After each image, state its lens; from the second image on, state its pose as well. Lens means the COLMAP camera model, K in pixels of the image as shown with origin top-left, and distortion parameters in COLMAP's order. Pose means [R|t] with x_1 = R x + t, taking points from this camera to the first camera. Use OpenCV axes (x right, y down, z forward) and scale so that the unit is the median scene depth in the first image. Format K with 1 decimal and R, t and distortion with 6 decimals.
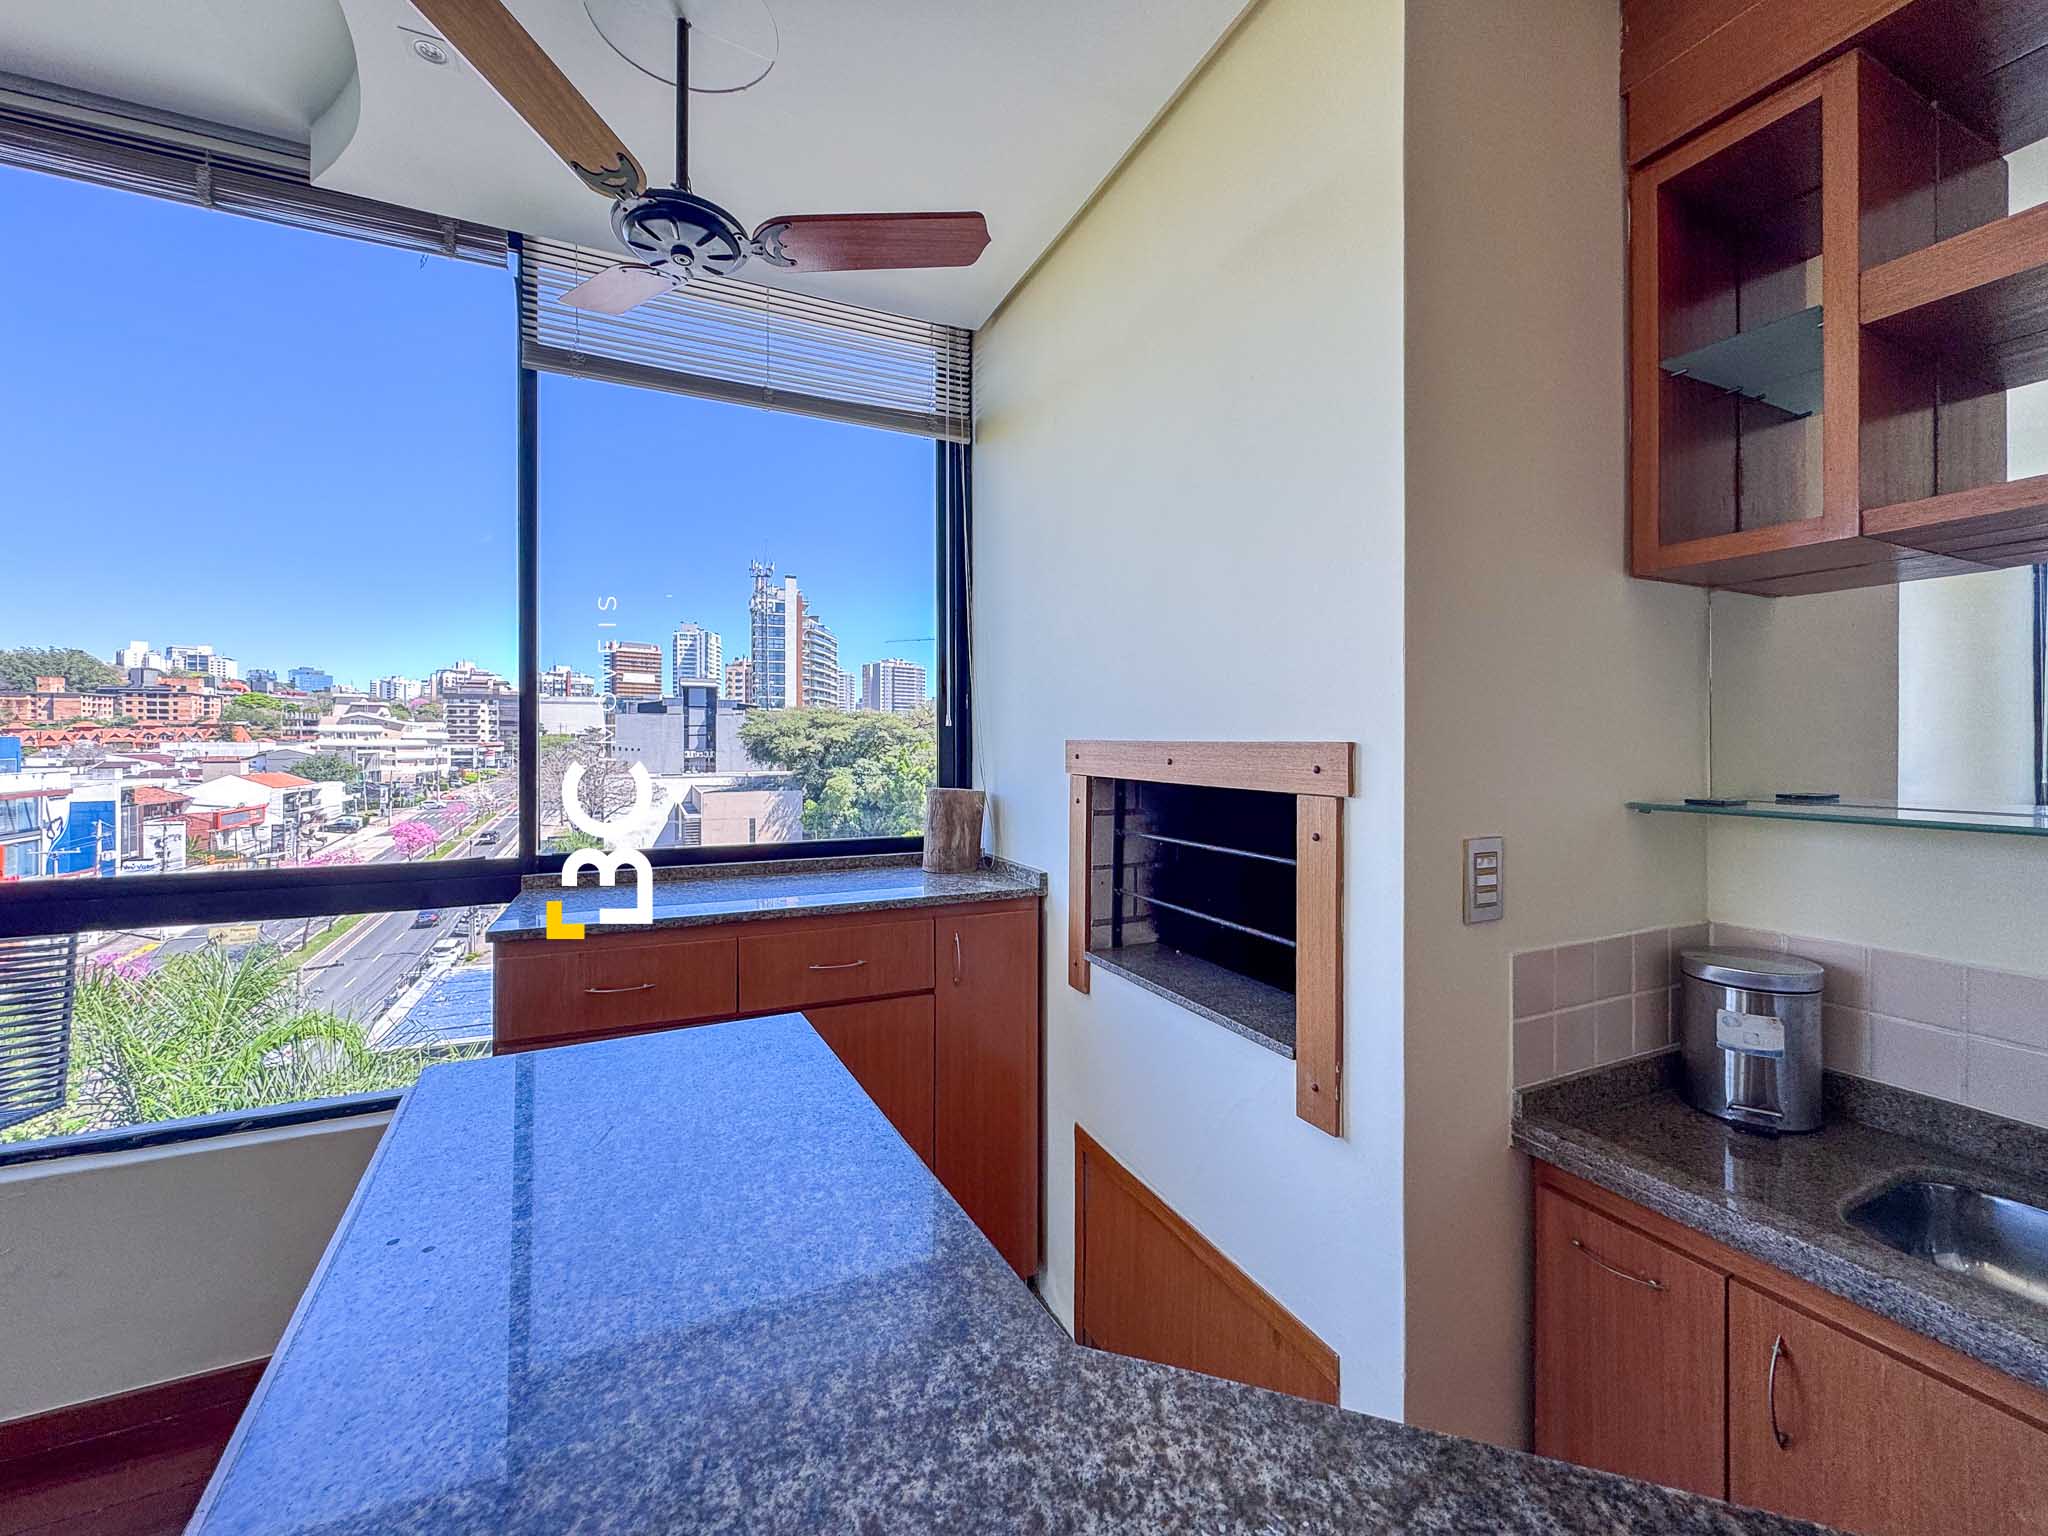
lens RADIAL K [[828.0, 0, 1021.1], [0, 828.0, 740.8], [0, 0, 1]] dist [-0.003174, -0.000140]
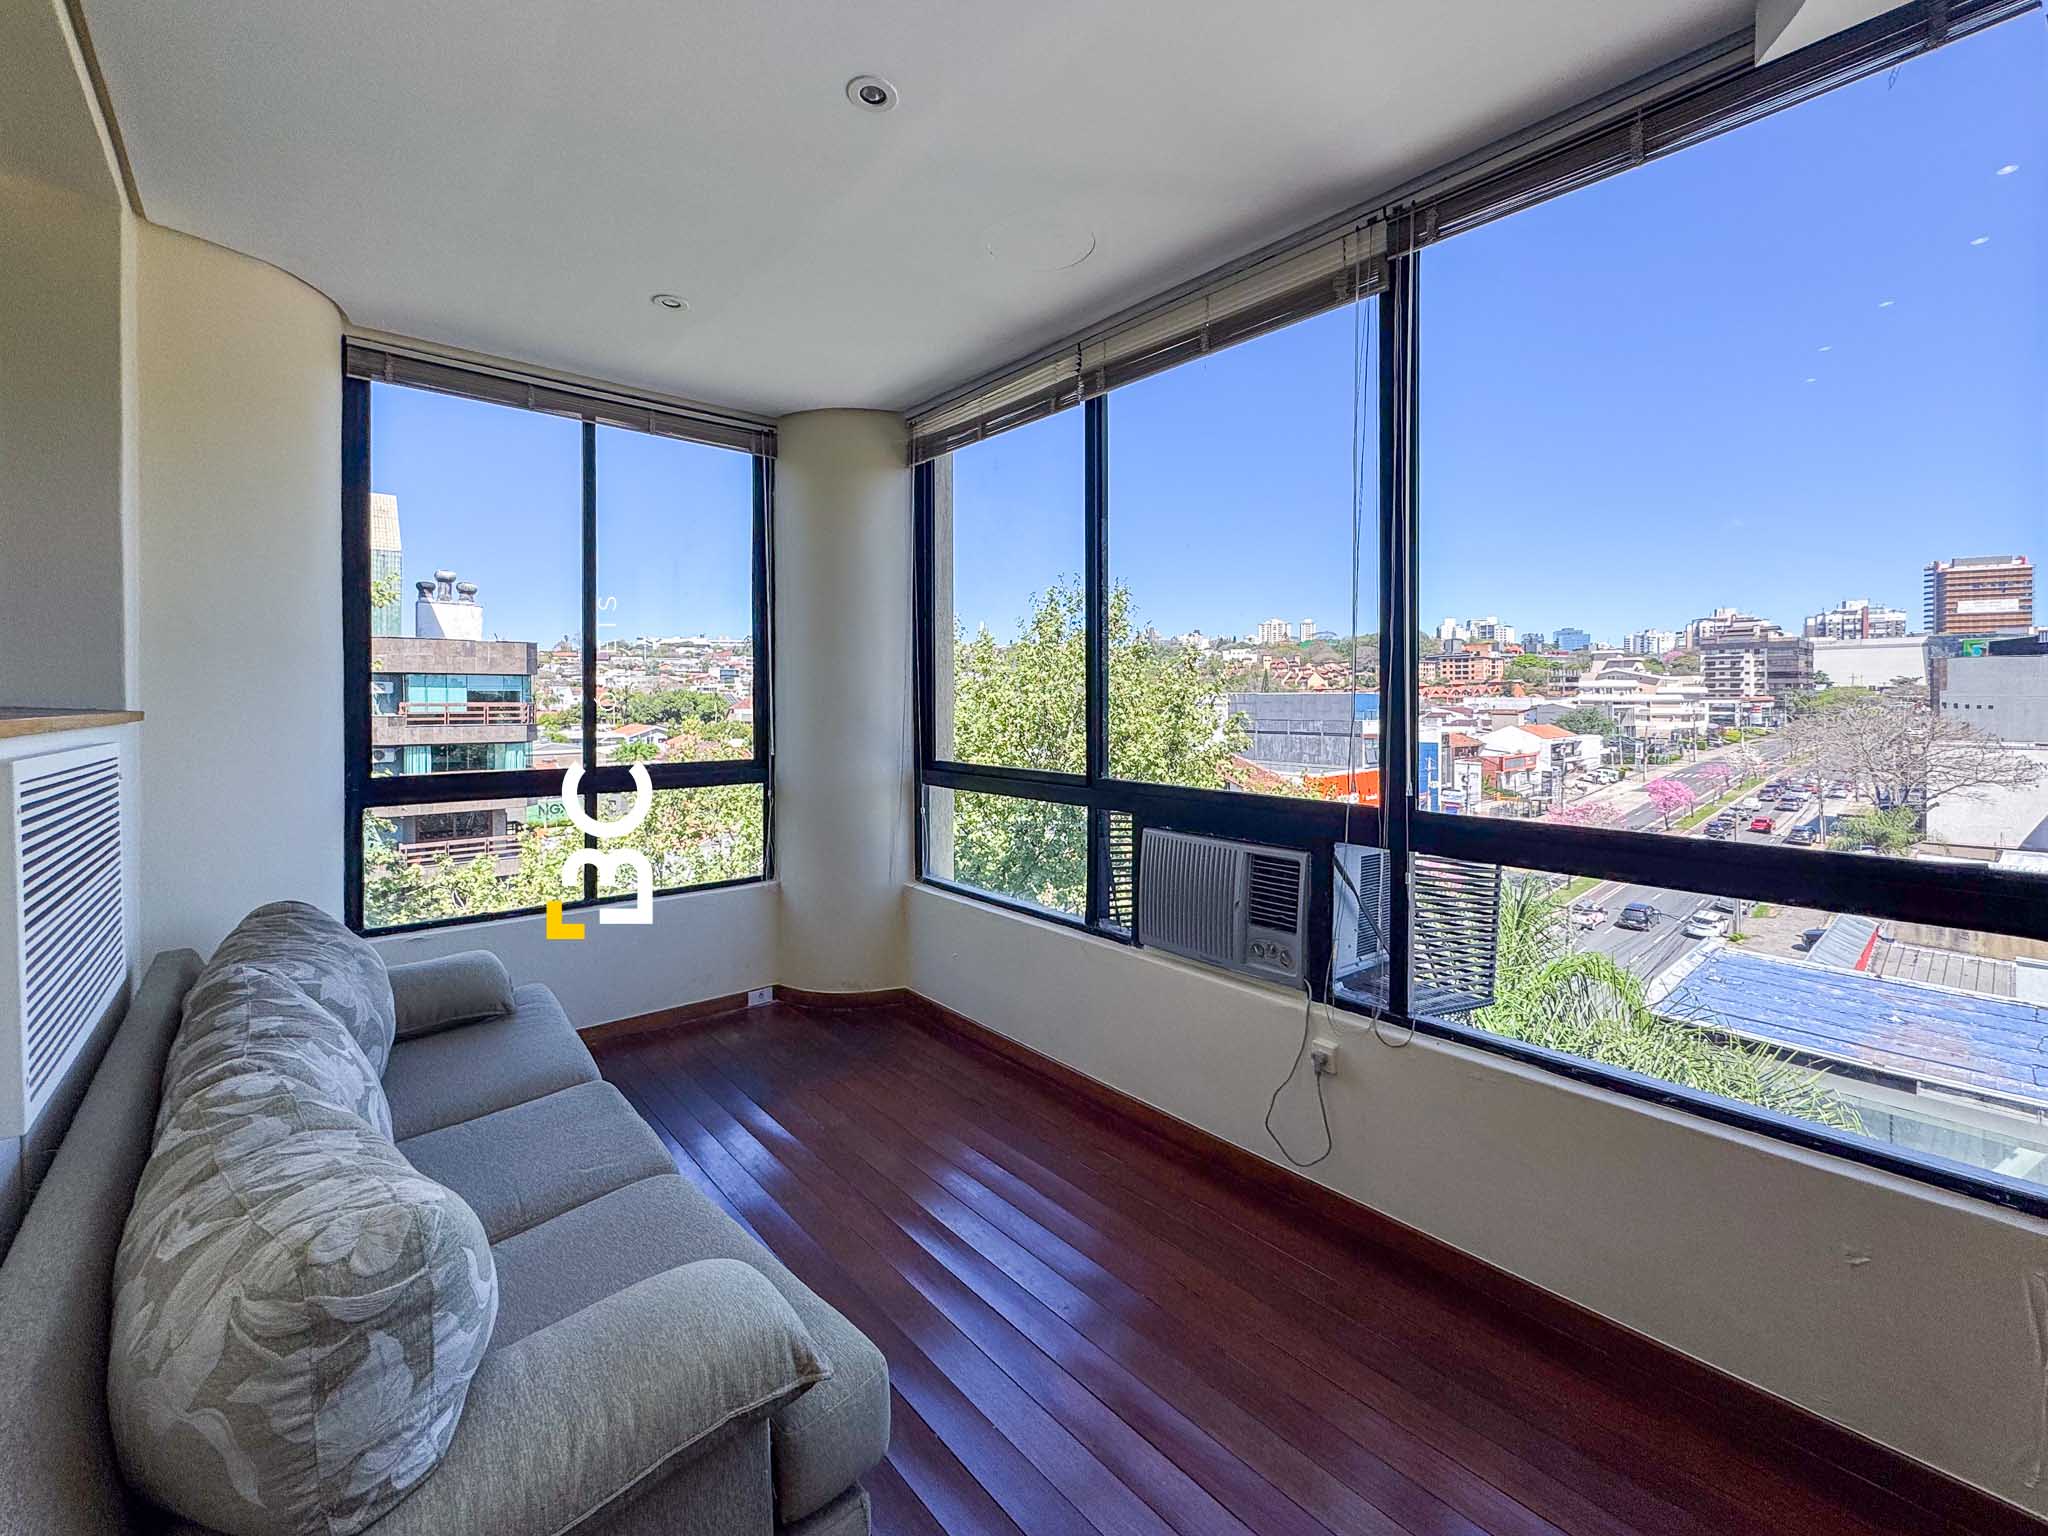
lens RADIAL K [[832.2, 0, 1007.9], [0, 832.2, 697.3], [0, 0, 1]] dist [0.000821, -0.000208]
pose [[0.268041, -0.000491, -0.963407, -0.151408], [0.002482, 0.999997, 0.000180, -0.004621], [0.963404, -0.002439, 0.268041, -0.003205]]
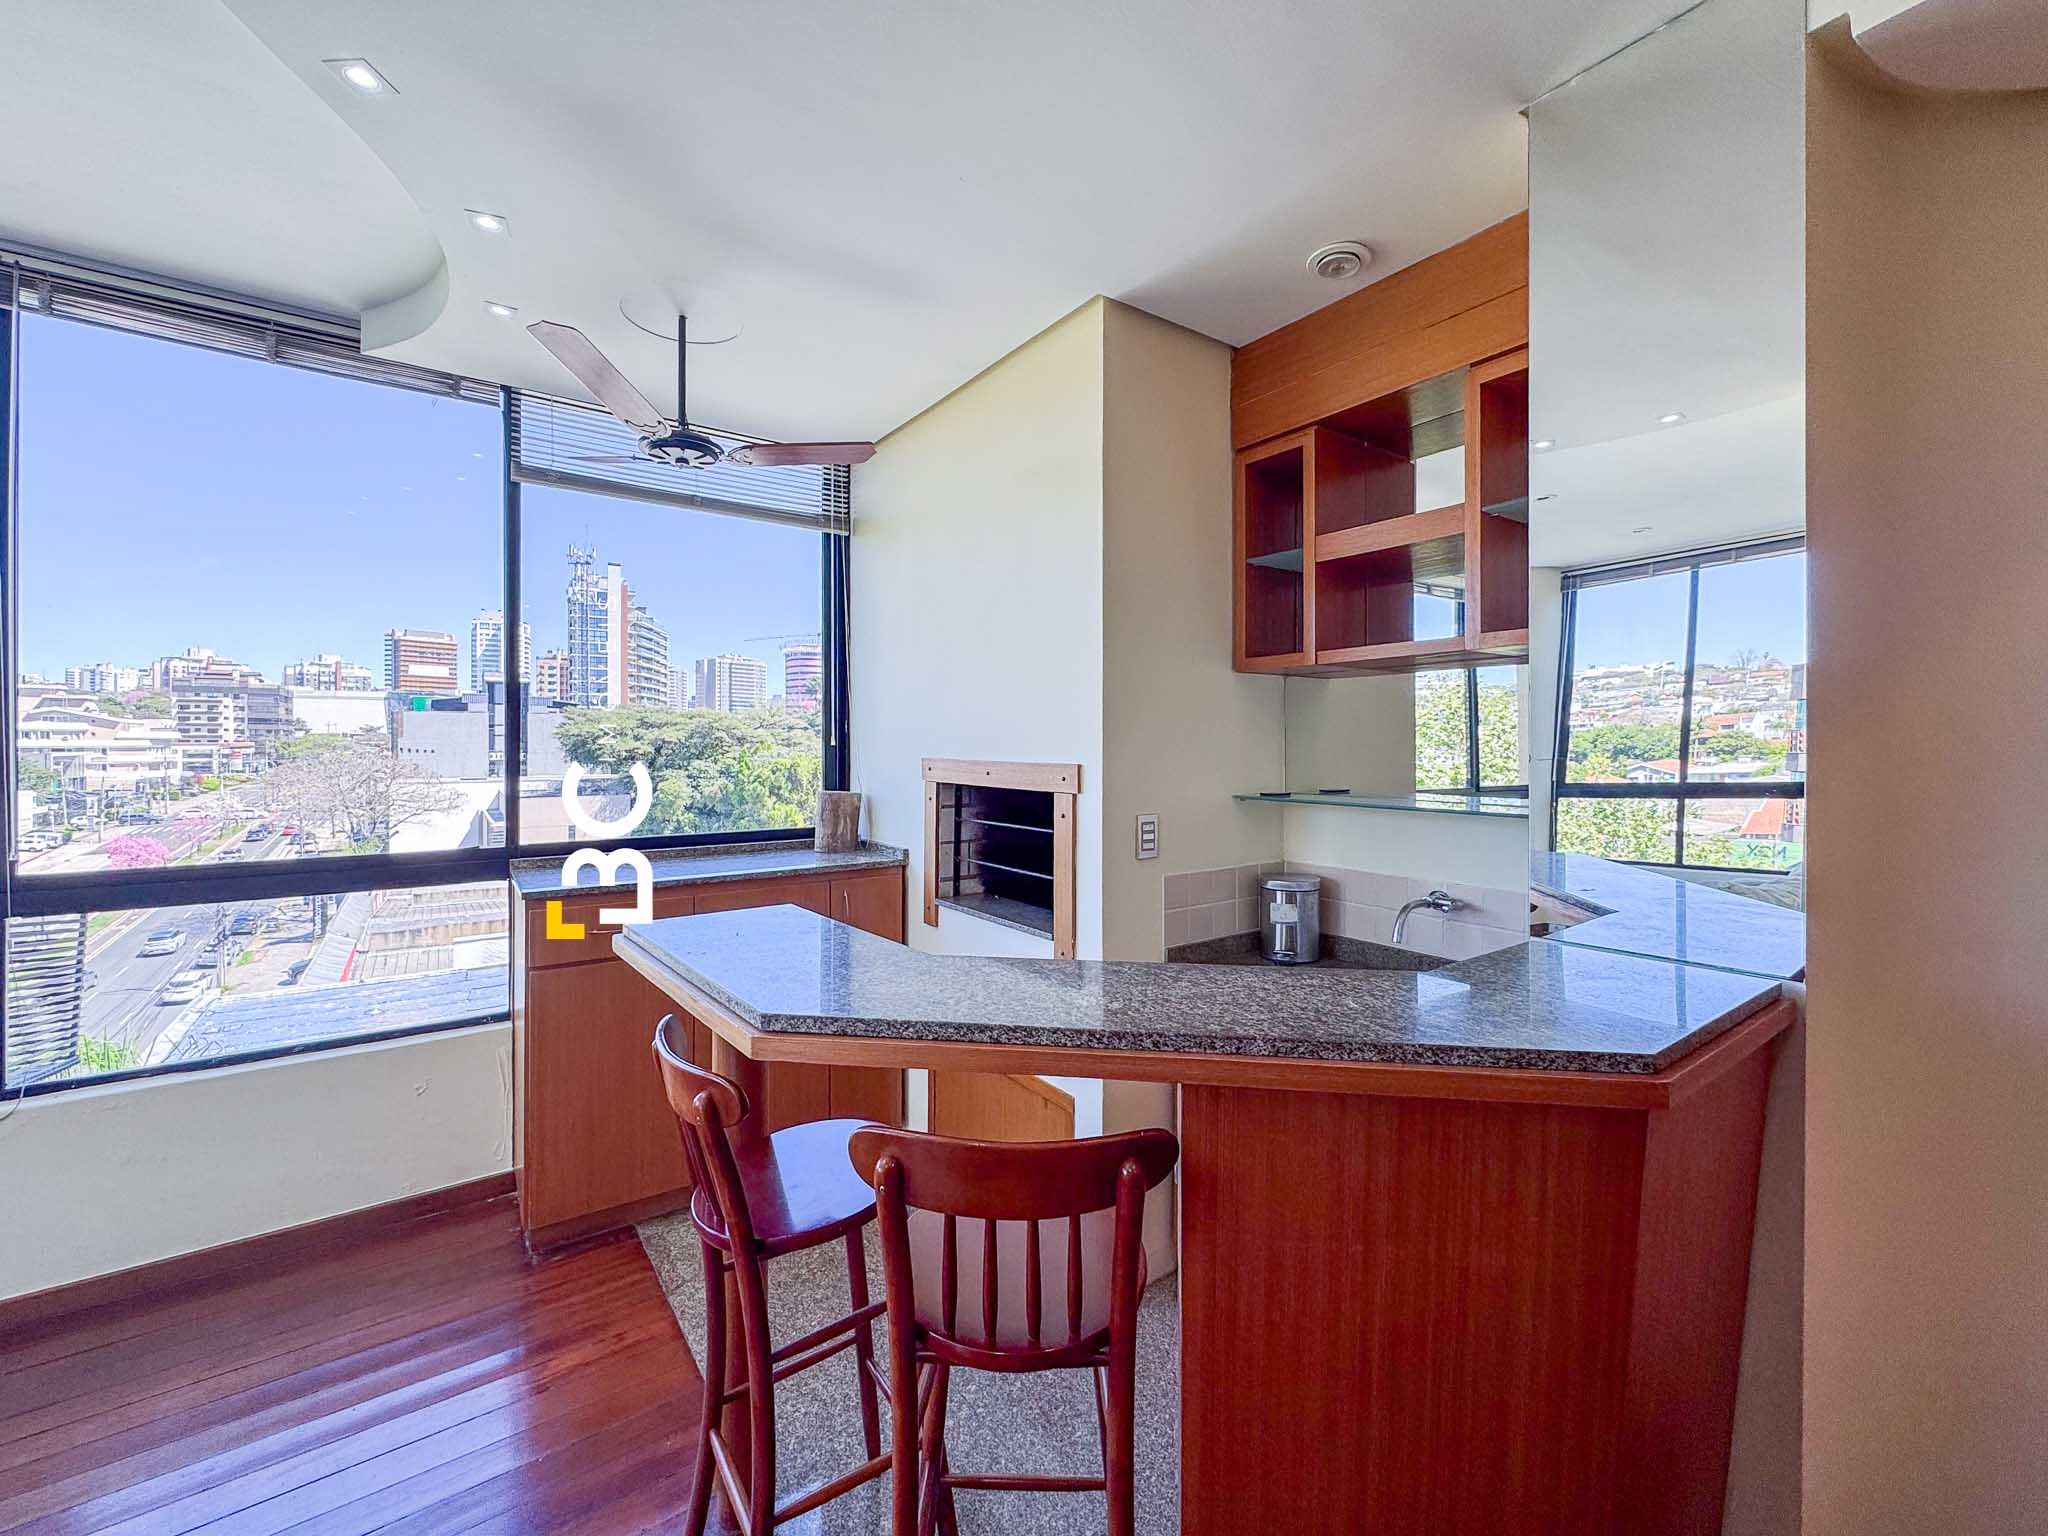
lens RADIAL K [[793.6, 0, 1073.0], [0, 793.6, 757.0], [0, 0, 1]] dist [-0.001554, -0.000323]
pose [[0.969243, -0.000480, 0.246106, -0.029964], [-0.003796, 0.999850, 0.016900, -0.024434], [-0.246077, -0.017314, 0.969096, -0.395820]]
